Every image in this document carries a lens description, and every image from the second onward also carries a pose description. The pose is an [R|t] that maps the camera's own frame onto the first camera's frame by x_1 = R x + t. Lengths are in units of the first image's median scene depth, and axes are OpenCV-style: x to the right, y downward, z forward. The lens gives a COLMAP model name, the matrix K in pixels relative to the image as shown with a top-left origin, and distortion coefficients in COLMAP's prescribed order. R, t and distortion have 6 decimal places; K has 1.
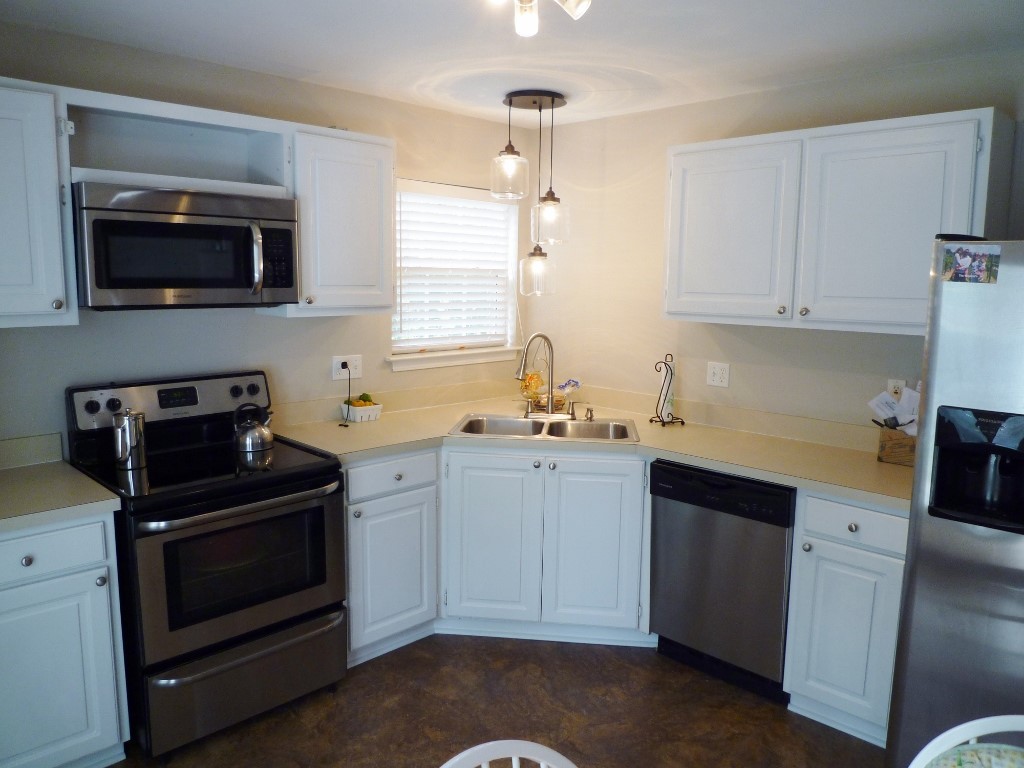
lens RADIAL K [[754.8, 0, 512.4], [0, 754.8, 380.8], [0, 0, 1]] dist [0.003230, -0.060417]
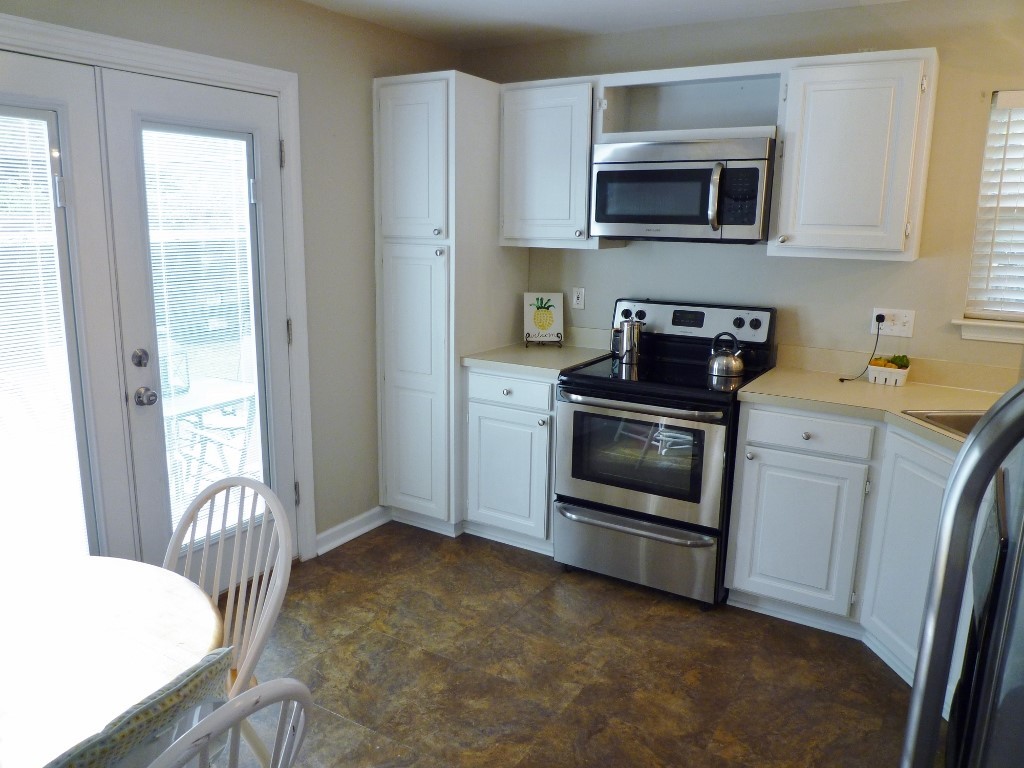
lens RADIAL K [[754.8, 0, 512.4], [0, 754.8, 380.8], [0, 0, 1]] dist [0.003230, -0.060417]
pose [[0.230909, 0.191351, -0.953974, 0.644759], [-0.148494, 0.975915, 0.159810, -0.031471], [0.961577, 0.104758, 0.253762, 0.437114]]
